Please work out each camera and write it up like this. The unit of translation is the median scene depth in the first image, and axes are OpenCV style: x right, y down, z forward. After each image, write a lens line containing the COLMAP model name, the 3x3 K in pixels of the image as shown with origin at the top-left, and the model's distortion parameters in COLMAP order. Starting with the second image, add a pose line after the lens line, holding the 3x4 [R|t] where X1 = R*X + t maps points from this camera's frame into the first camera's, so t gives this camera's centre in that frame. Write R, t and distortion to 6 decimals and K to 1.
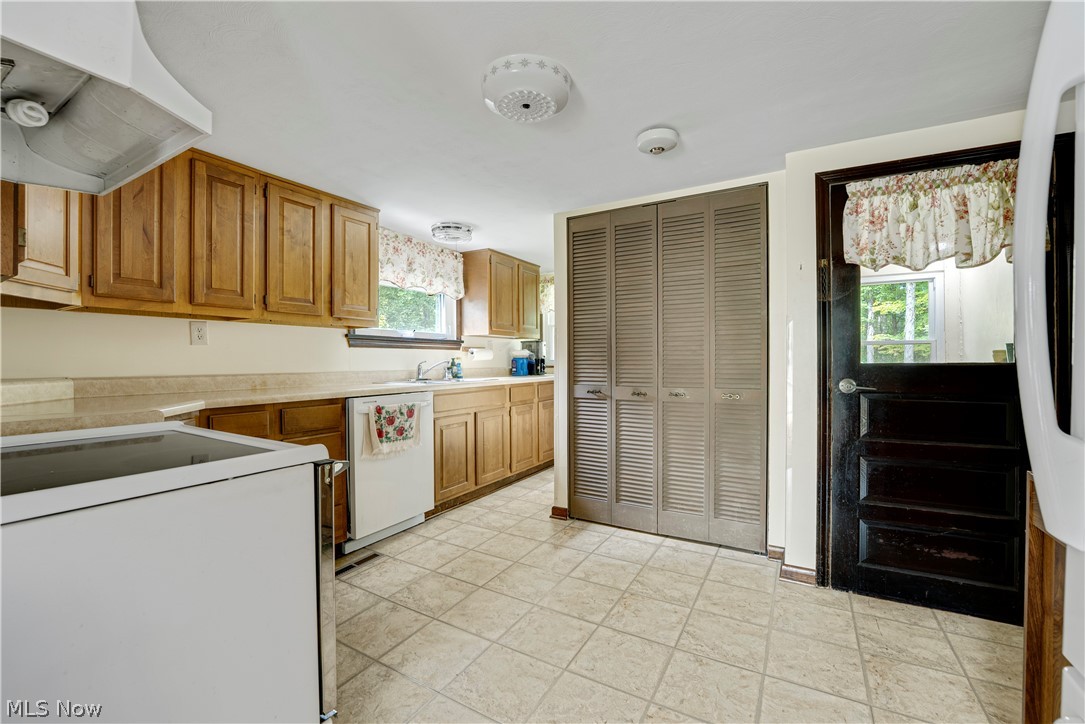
lens RADIAL K [[450.5, 0, 541.4], [0, 450.5, 360.0], [0, 0, 1]] dist [-0.019492, 0.000948]
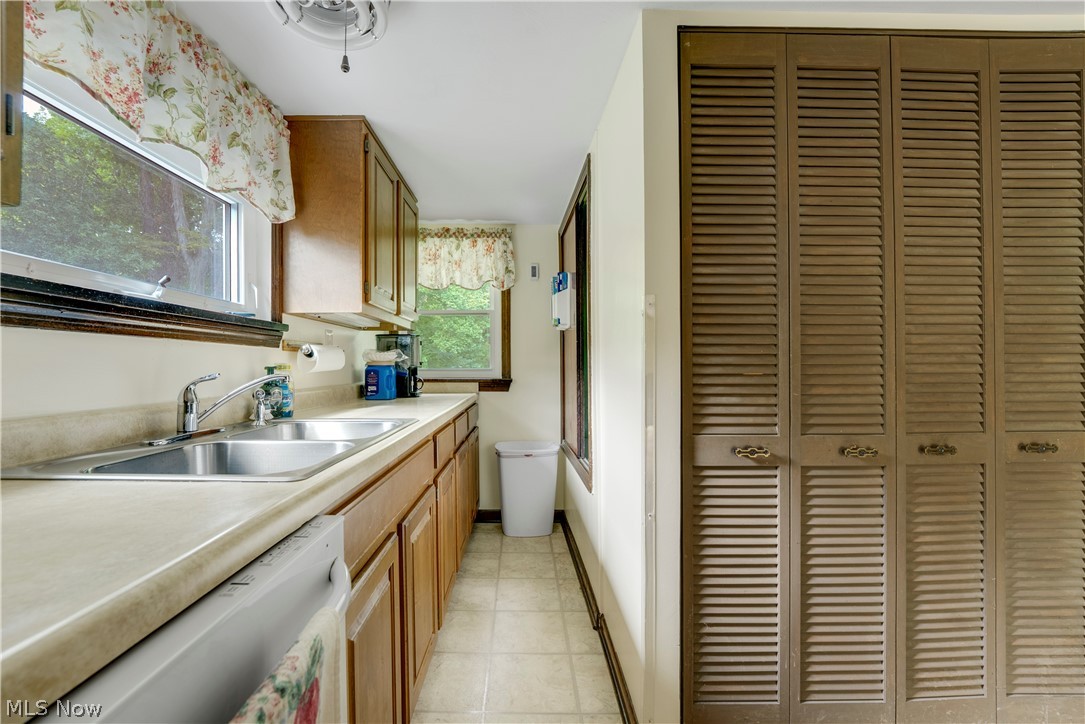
lens RADIAL K [[450.5, 0, 520.2], [0, 450.5, 362.6], [0, 0, 1]] dist [-0.019492, 0.000948]
pose [[0.864662, 0.005675, 0.502322, -0.271690], [-0.002033, 0.999968, -0.007798, -0.007031], [-0.502350, 0.005722, 0.864645, 0.733336]]
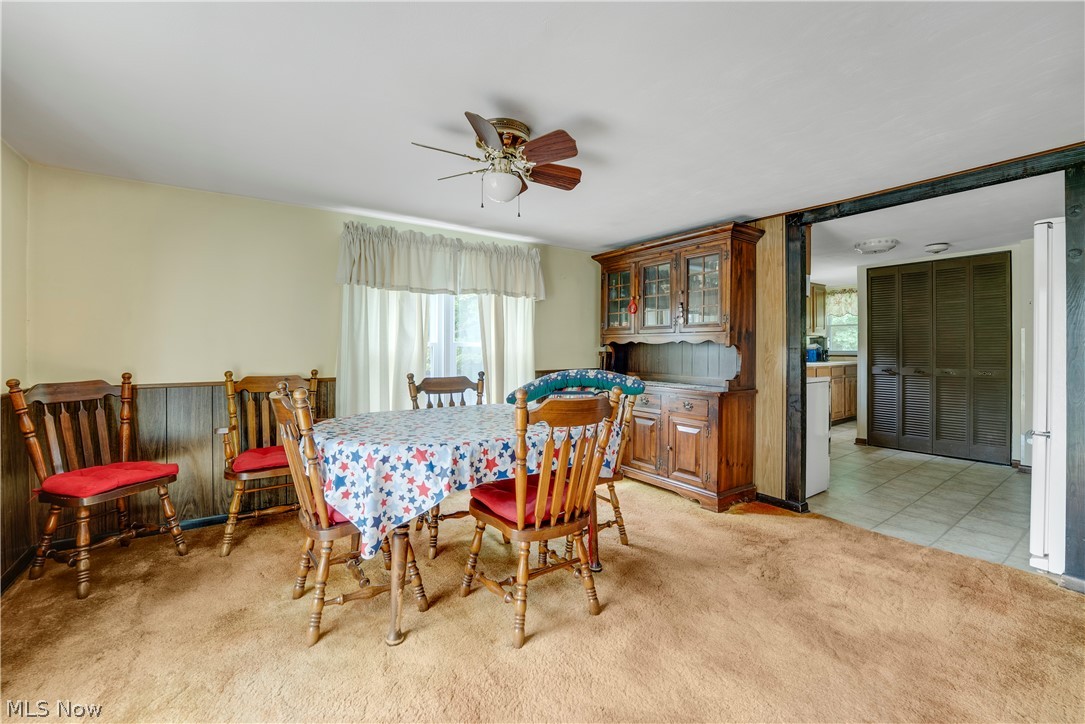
lens RADIAL K [[450.5, 0, 565.3], [0, 450.5, 351.4], [0, 0, 1]] dist [-0.019492, 0.000948]
pose [[0.922836, -0.001416, -0.385191, -0.348884], [0.004226, 0.999970, 0.006449, -0.018083], [0.385170, -0.007579, 0.922814, -1.009863]]
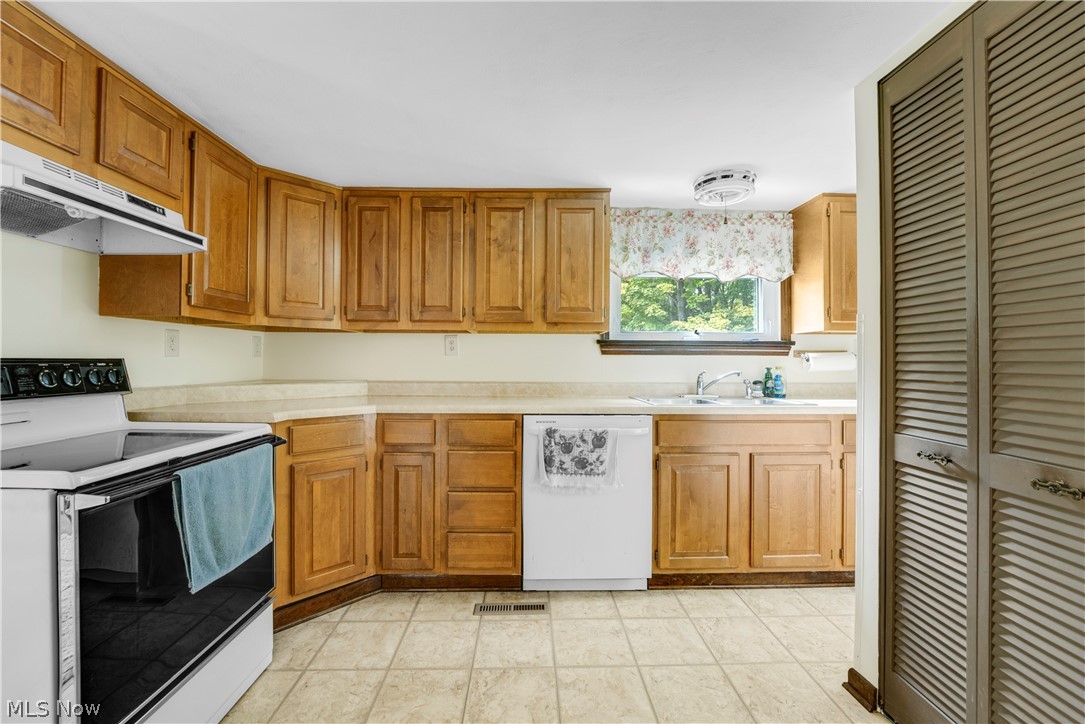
lens RADIAL K [[450.5, 0, 540.8], [0, 450.5, 358.7], [0, 0, 1]] dist [-0.019492, 0.000948]
pose [[0.527196, 0.000689, -0.849744, 0.271523], [-0.006075, 0.999977, -0.002958, -0.018046], [0.849722, 0.006721, 0.527188, 0.453874]]
